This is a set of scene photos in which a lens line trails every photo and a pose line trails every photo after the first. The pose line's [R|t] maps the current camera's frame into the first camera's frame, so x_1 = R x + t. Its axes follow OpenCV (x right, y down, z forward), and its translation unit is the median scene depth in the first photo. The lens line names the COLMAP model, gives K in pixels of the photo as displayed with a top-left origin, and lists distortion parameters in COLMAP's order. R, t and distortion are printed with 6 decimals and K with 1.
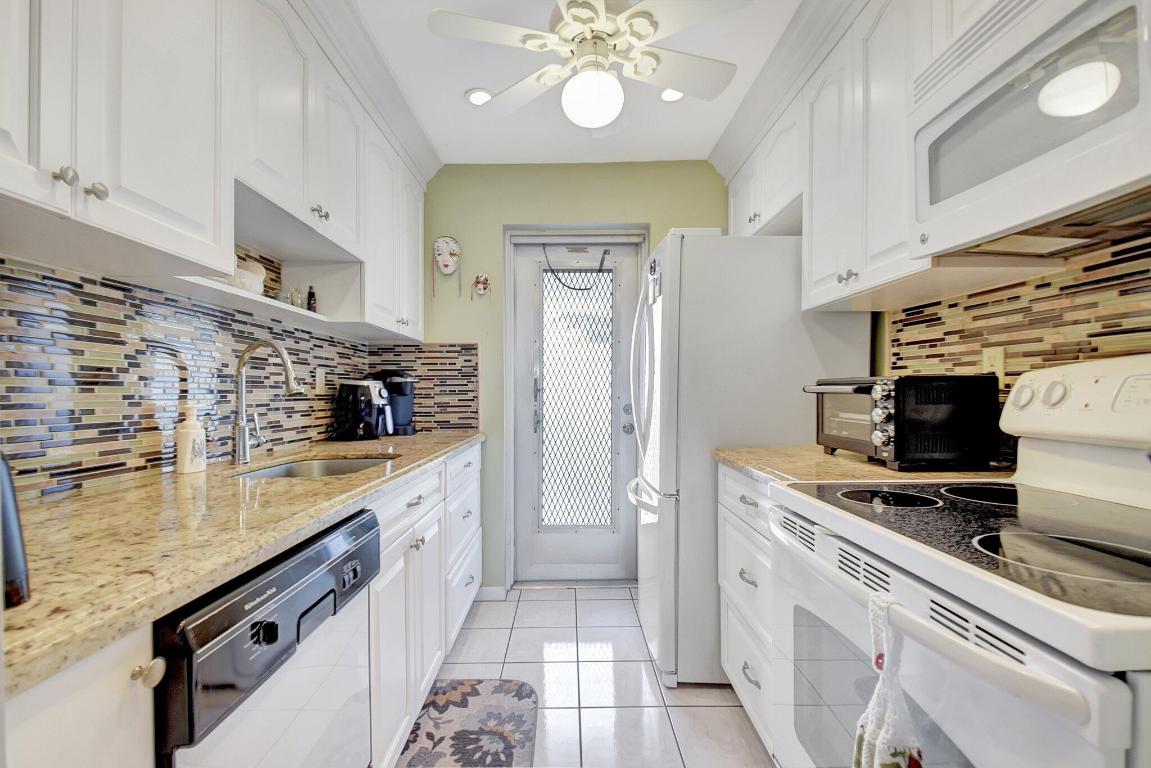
lens RADIAL K [[504.6, 0, 573.5], [0, 504.6, 391.1], [0, 0, 1]] dist [0.001175, -0.001888]
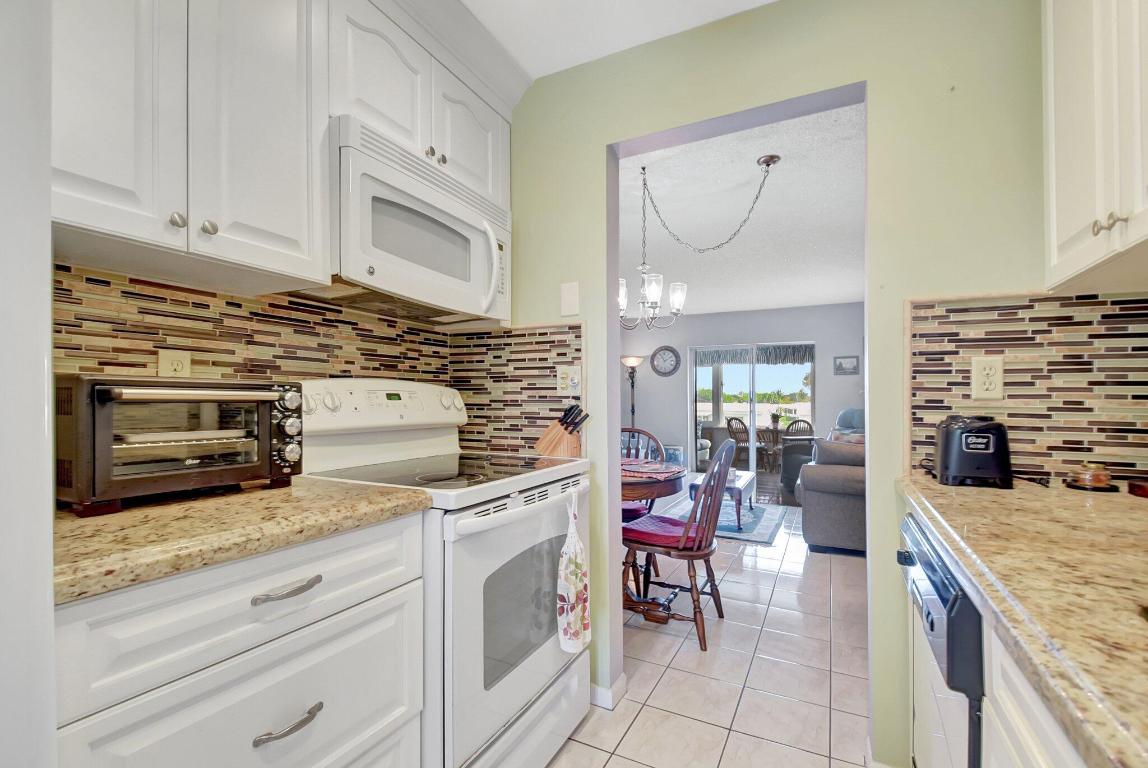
lens RADIAL K [[492.0, 0, 570.4], [0, 492.0, 389.7], [0, 0, 1]] dist [-0.000985, -0.000270]
pose [[-0.885485, 0.005747, 0.464633, -0.225713], [-0.003068, 0.999829, -0.018214, -0.003273], [-0.464658, -0.017554, -0.885316, 1.594262]]
